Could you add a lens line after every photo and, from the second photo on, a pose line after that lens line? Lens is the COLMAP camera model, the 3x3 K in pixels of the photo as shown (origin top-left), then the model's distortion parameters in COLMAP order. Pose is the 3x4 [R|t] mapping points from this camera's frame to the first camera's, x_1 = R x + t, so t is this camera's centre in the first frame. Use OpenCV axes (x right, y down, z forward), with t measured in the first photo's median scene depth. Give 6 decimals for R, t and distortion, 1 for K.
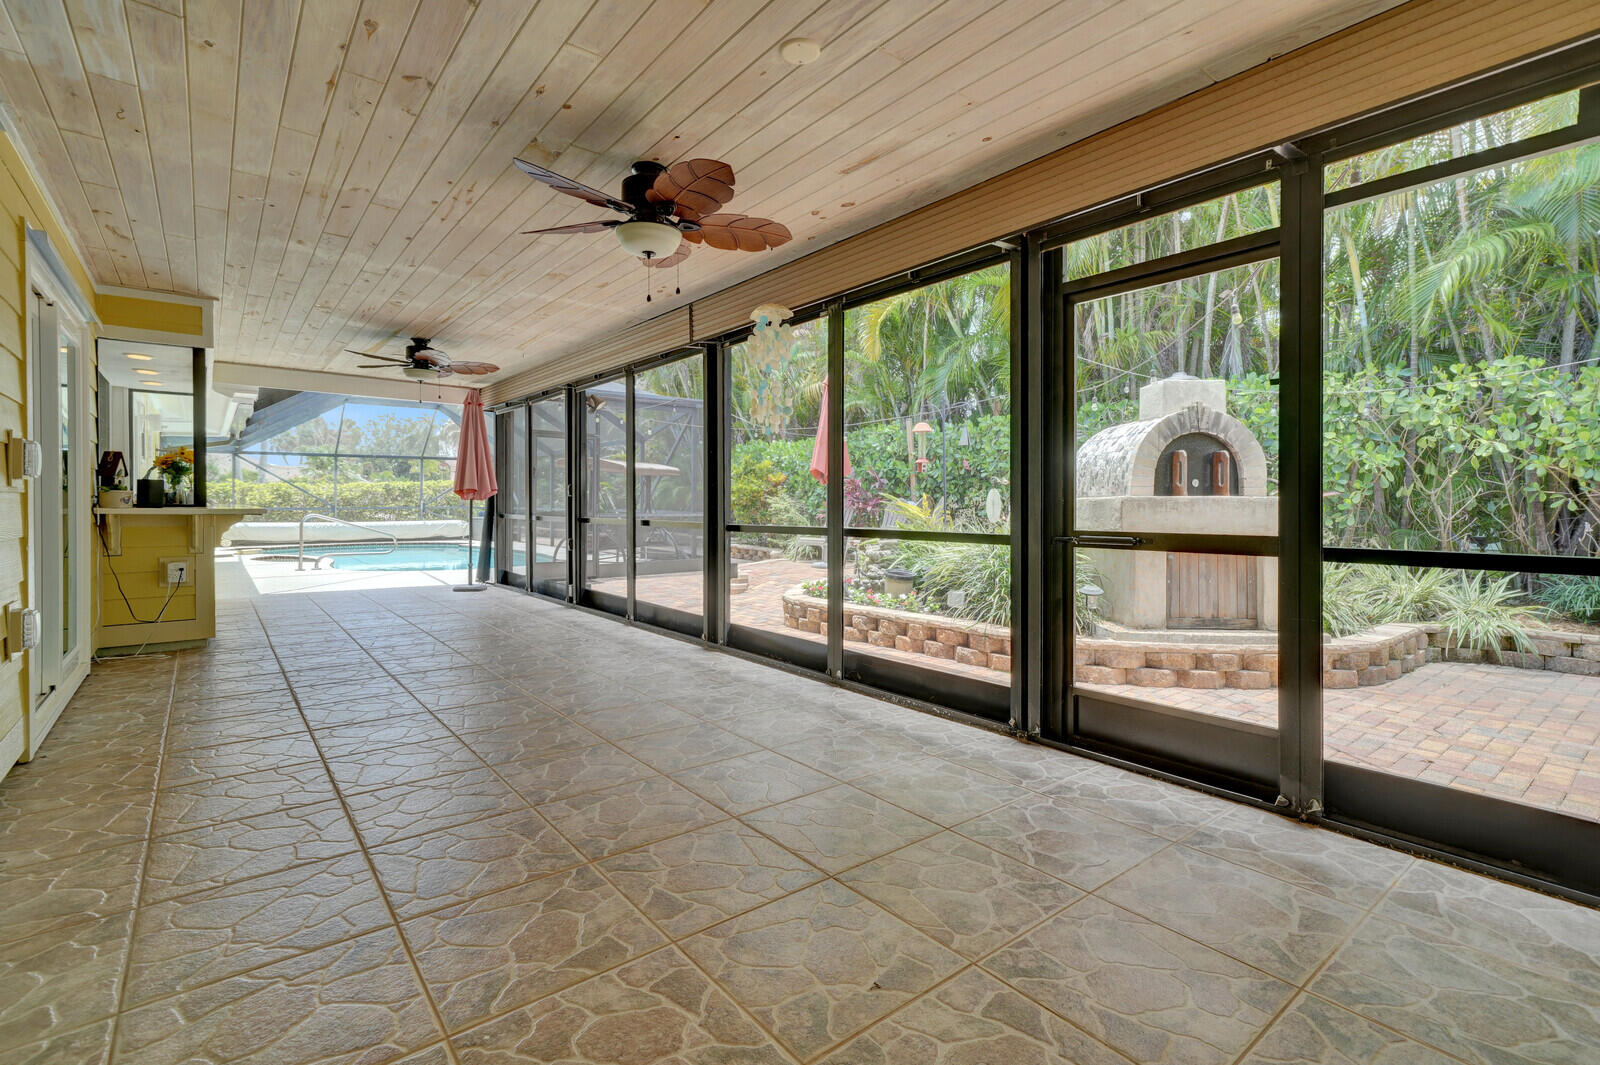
lens RADIAL K [[728.7, 0, 833.4], [0, 728.7, 504.2], [0, 0, 1]] dist [0.012918, 0.003483]
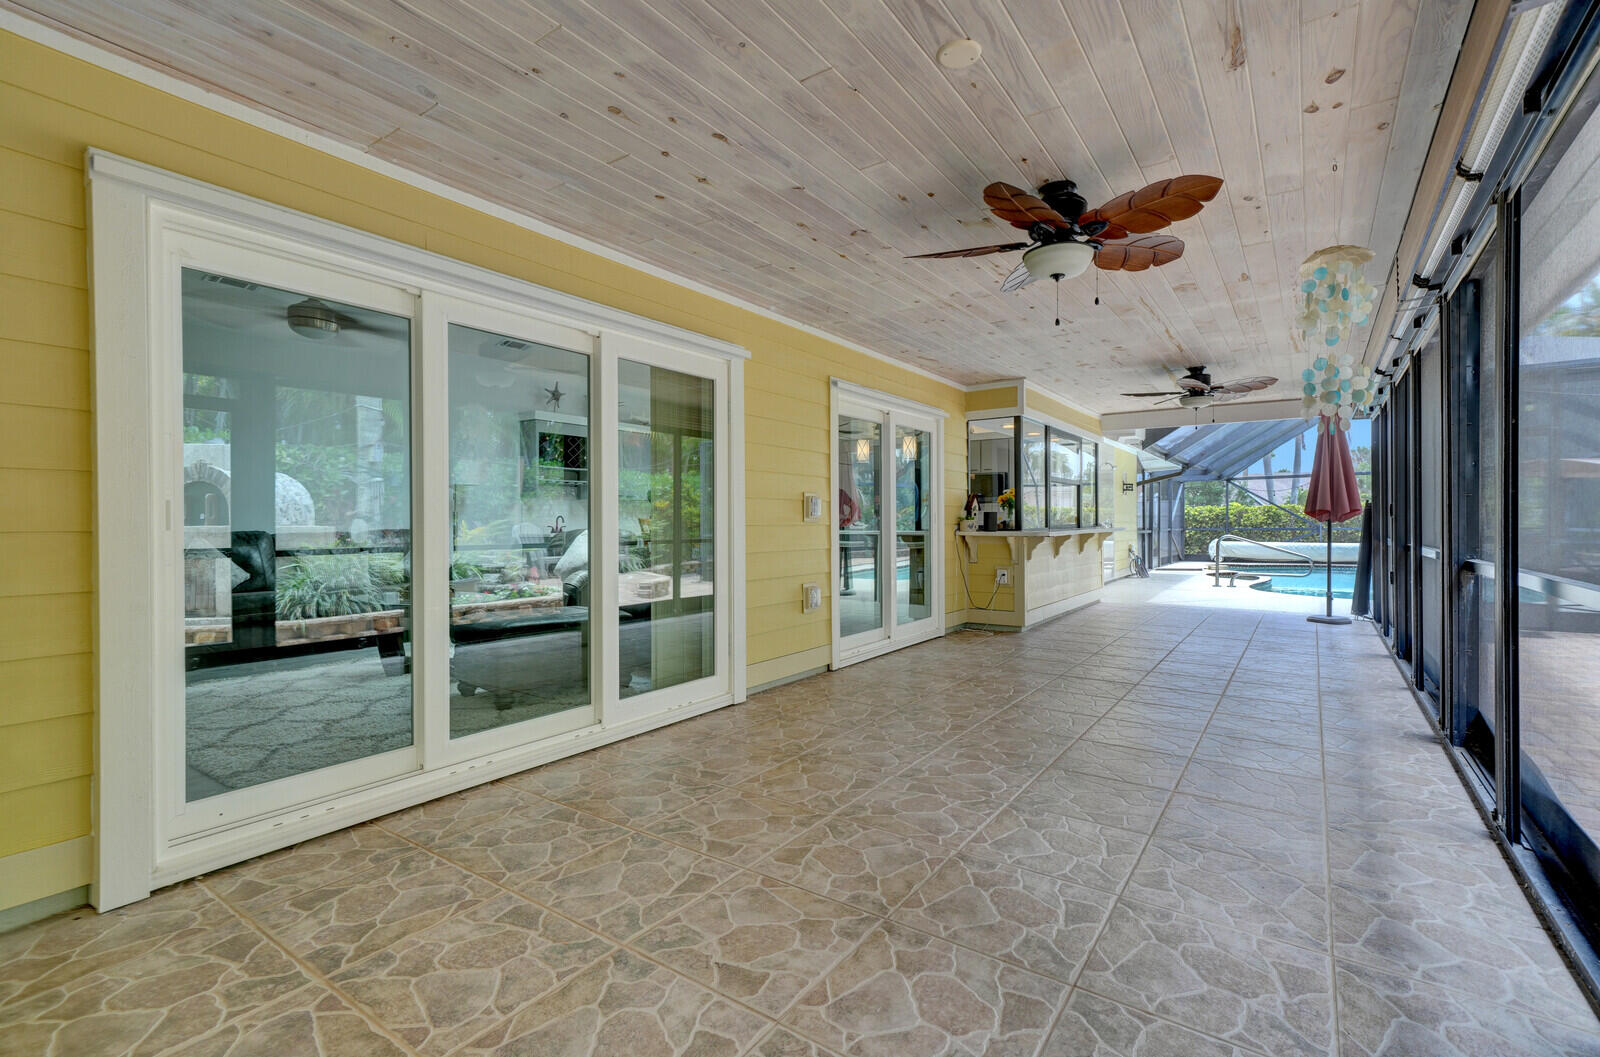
lens RADIAL K [[728.7, 0, 800.7], [0, 728.7, 524.0], [0, 0, 1]] dist [0.012918, 0.003483]
pose [[0.266278, -0.004110, -0.963888, 0.534158], [0.005450, 0.999981, -0.002759, -0.010471], [0.963881, -0.004518, 0.266295, 0.367124]]
